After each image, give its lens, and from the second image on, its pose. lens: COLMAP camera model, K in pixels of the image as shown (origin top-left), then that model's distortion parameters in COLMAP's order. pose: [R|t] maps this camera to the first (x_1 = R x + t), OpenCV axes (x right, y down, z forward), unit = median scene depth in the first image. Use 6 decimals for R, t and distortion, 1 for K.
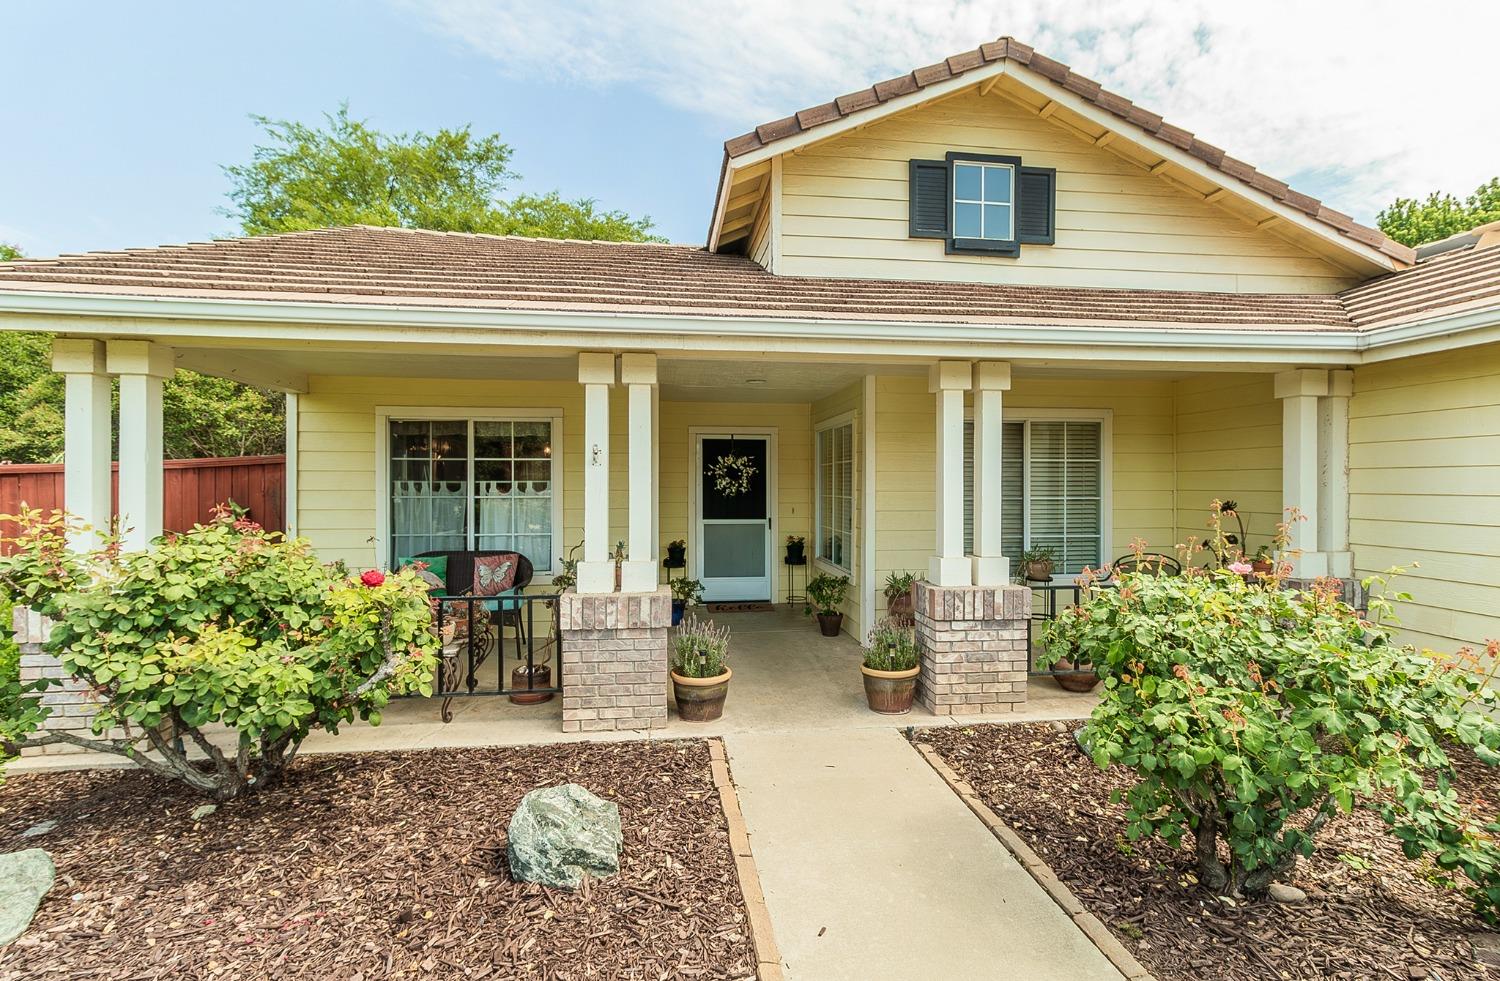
lens RADIAL K [[679.2, 0, 747.5], [0, 679.2, 486.2], [0, 0, 1]] dist [0.002020, 0.000346]
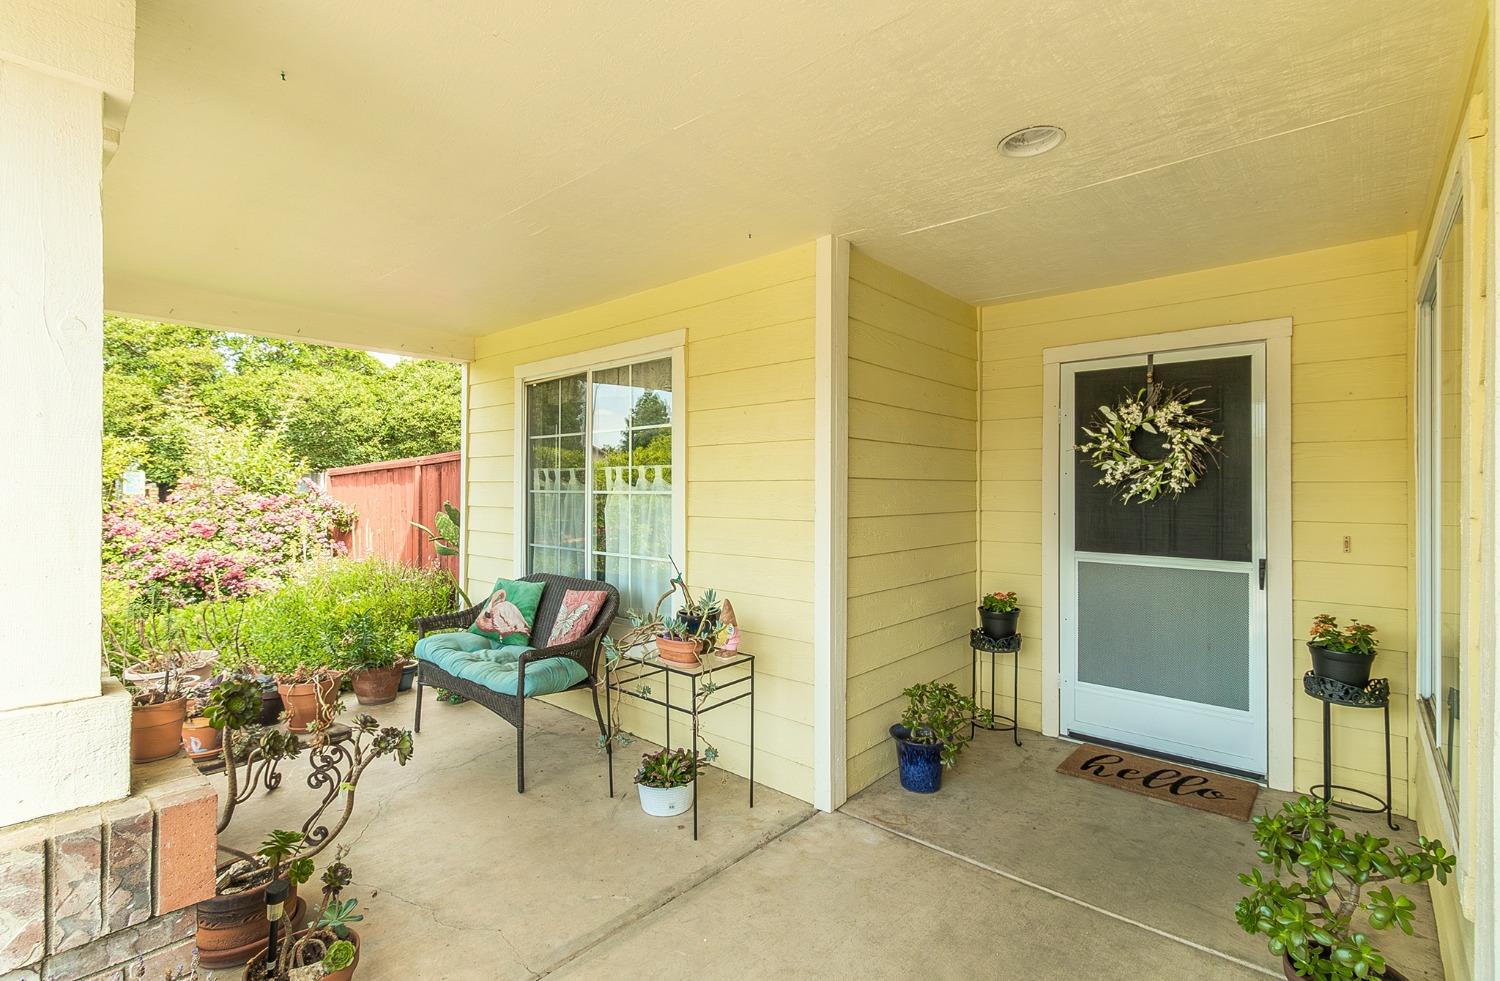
lens RADIAL K [[679.2, 0, 754.3], [0, 679.2, 484.8], [0, 0, 1]] dist [0.002020, 0.000346]
pose [[0.661264, -0.002692, -0.750148, 0.132471], [-0.007988, 0.999912, -0.010630, 0.011578], [0.750110, 0.013022, 0.661184, 0.544078]]
